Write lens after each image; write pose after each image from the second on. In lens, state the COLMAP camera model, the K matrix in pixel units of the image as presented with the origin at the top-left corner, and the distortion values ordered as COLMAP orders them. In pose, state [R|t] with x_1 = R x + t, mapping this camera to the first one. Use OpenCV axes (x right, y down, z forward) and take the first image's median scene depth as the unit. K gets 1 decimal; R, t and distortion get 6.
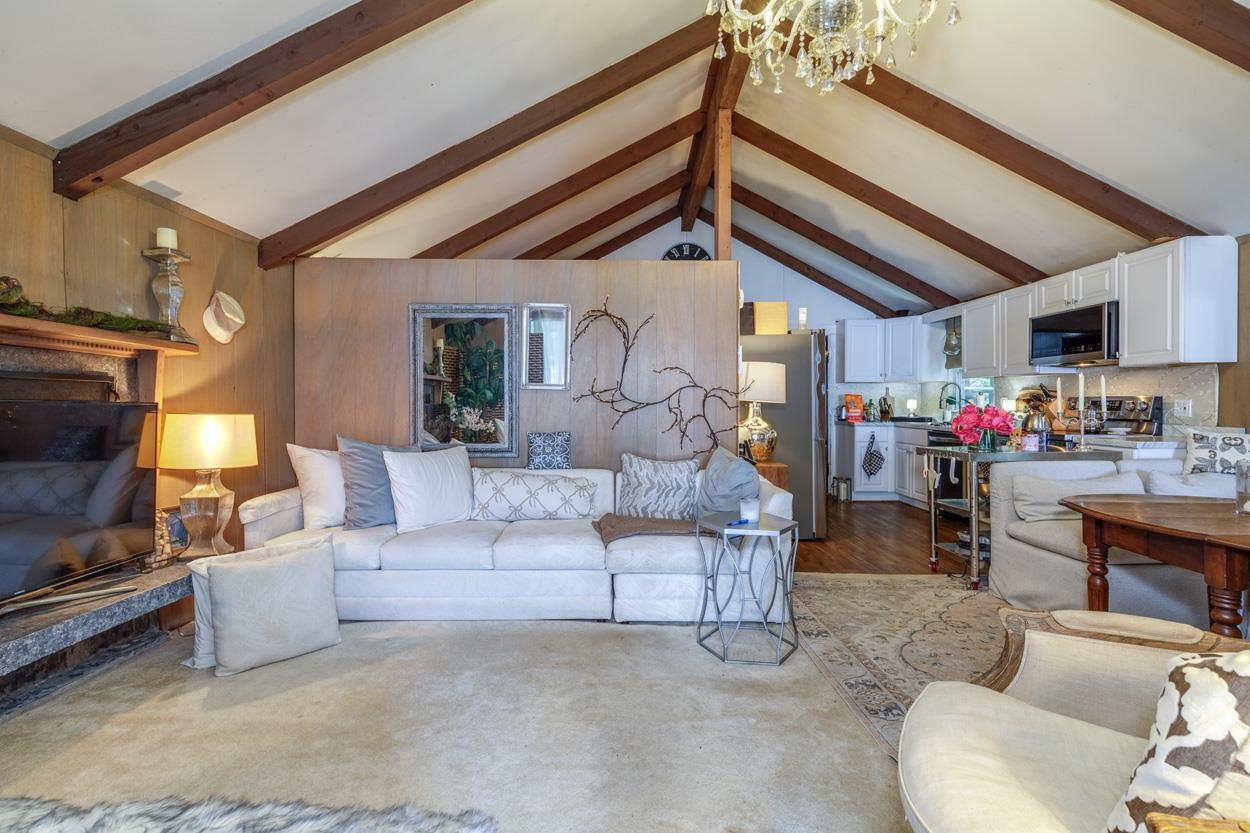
lens RADIAL K [[570.5, 0, 622.3], [0, 570.5, 405.3], [0, 0, 1]] dist [0.010581, -0.000491]
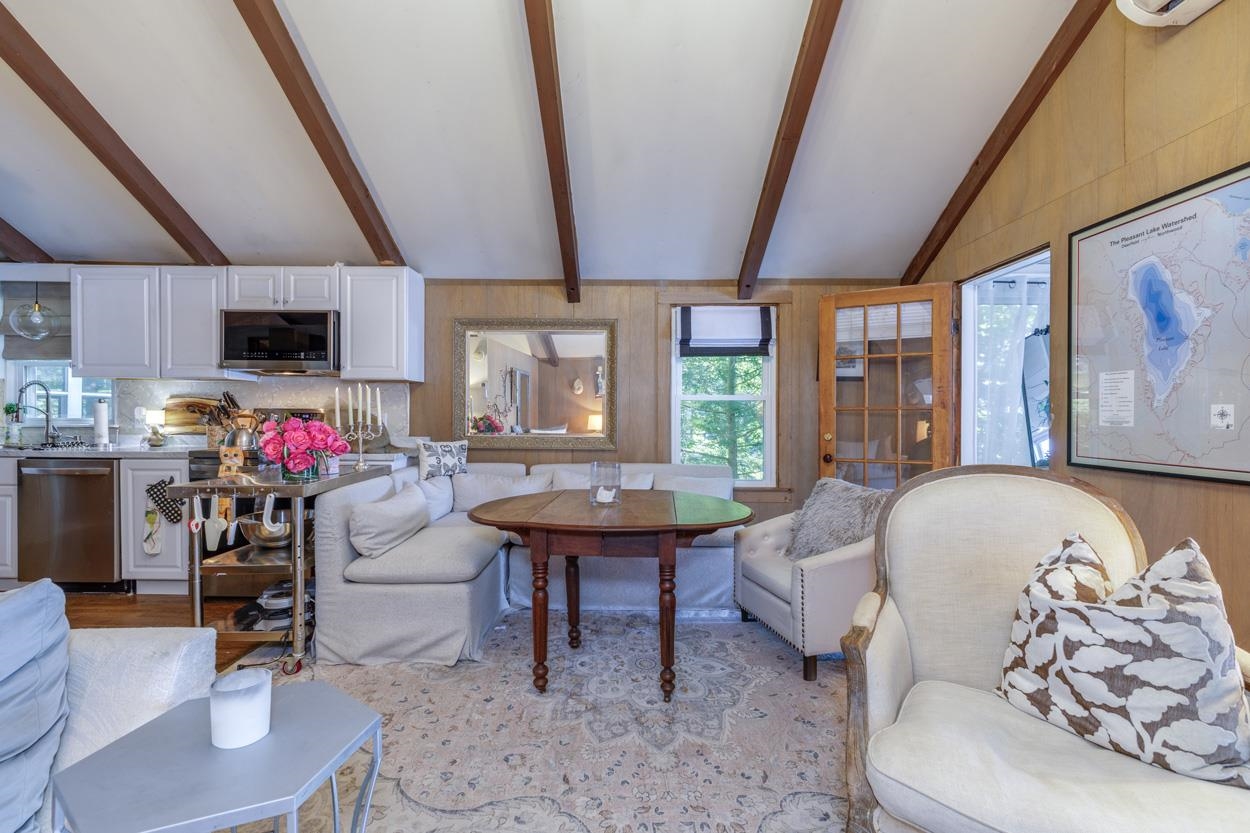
lens RADIAL K [[570.5, 0, 623.5], [0, 570.5, 417.0], [0, 0, 1]] dist [0.010581, -0.000491]
pose [[0.011670, -0.000974, 0.999931, -0.104631], [-0.002674, 0.999996, 0.001005, -0.004197], [-0.999928, -0.002685, 0.011667, 0.514125]]
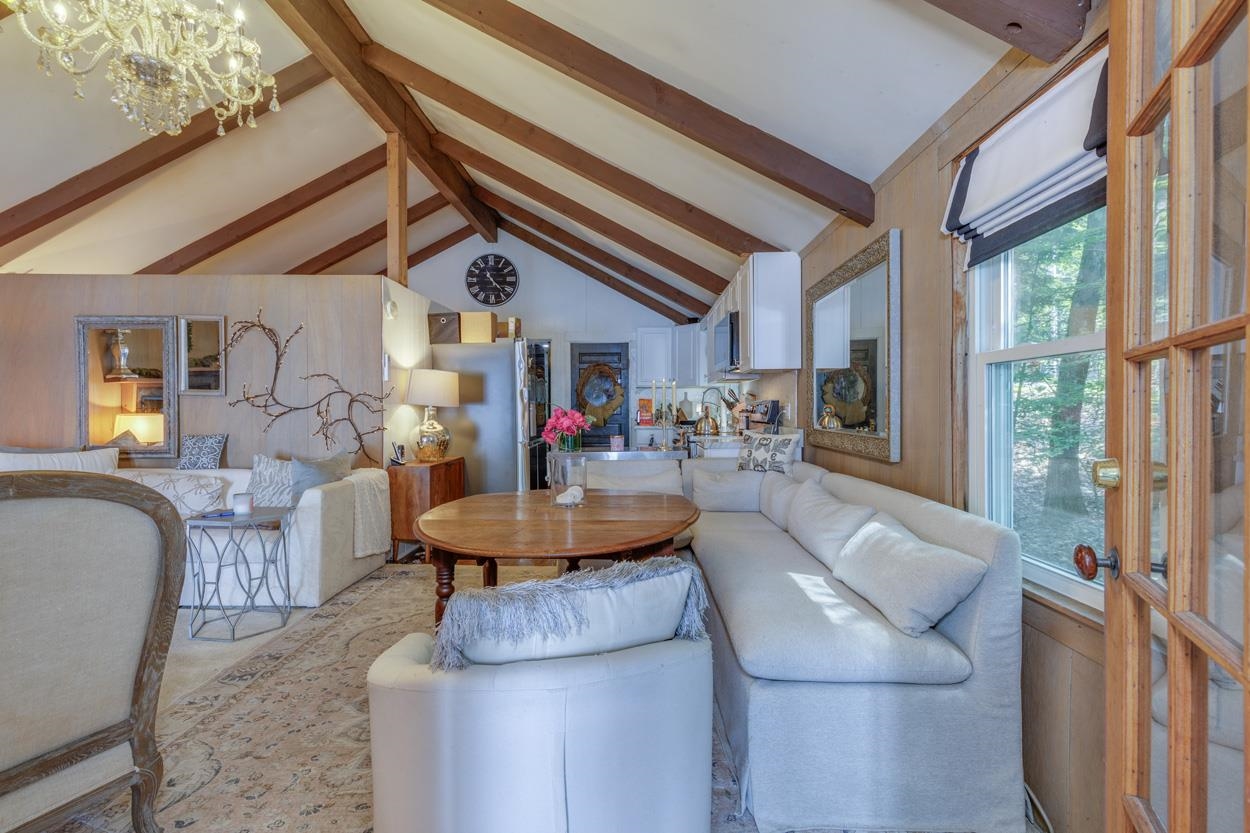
lens RADIAL K [[570.5, 0, 626.1], [0, 570.5, 411.6], [0, 0, 1]] dist [0.010581, -0.000491]
pose [[0.999910, -0.002580, -0.013152, 0.675250], [0.002613, 0.999993, 0.002492, 0.002351], [0.013145, -0.002526, 0.999910, -0.070132]]
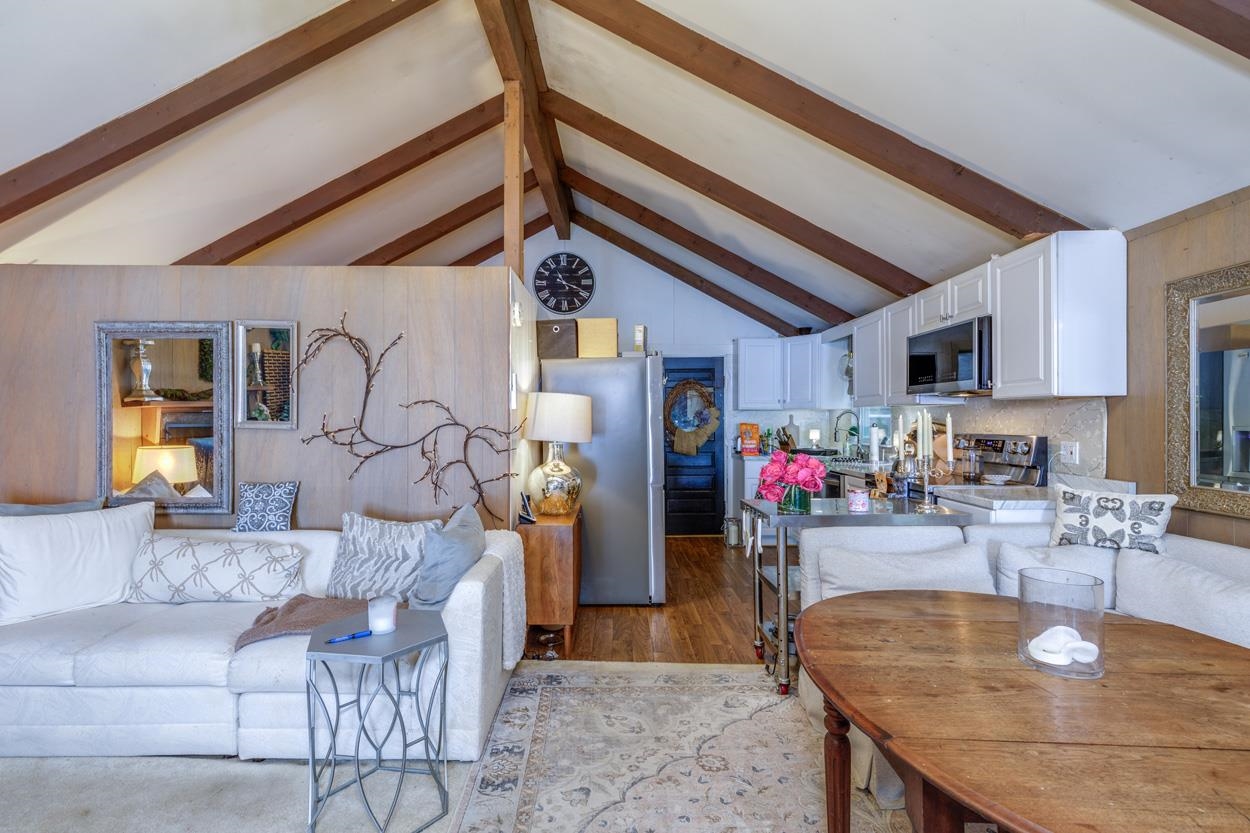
lens RADIAL K [[570.5, 0, 607.9], [0, 570.5, 420.3], [0, 0, 1]] dist [0.010581, -0.000491]
pose [[0.999924, -0.001118, -0.012268, 0.349520], [0.001061, 0.999989, -0.004574, -0.035263], [0.012273, 0.004561, 0.999914, 0.207854]]
